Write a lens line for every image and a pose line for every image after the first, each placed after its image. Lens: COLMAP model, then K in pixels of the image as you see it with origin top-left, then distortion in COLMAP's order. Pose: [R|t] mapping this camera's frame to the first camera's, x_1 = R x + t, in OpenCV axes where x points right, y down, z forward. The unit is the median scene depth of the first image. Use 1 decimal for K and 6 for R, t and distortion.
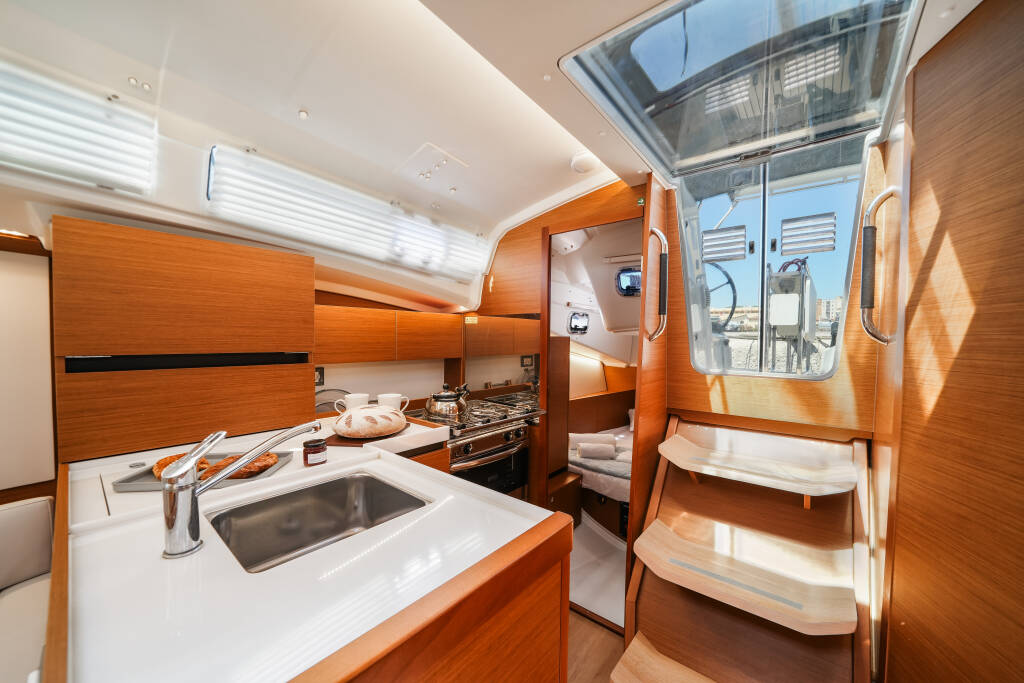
lens RADIAL K [[368.5, 0, 510.3], [0, 368.5, 342.4], [0, 0, 1]] dist [-0.002881, -0.000281]
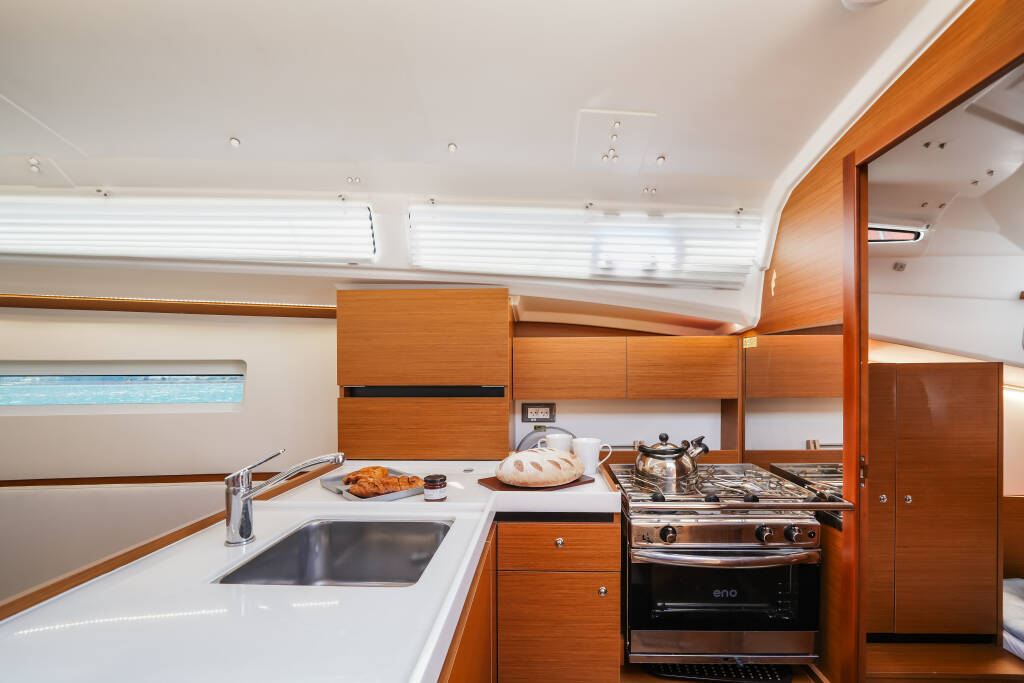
lens RADIAL K [[399.4, 0, 509.7], [0, 399.4, 372.5], [0, 0, 1]] dist [0.002196, 0.000826]
pose [[0.635577, -0.008262, -0.771993, 0.237119], [0.000706, 0.999949, -0.010120, 0.000972], [0.772037, 0.005887, 0.635550, 0.270864]]
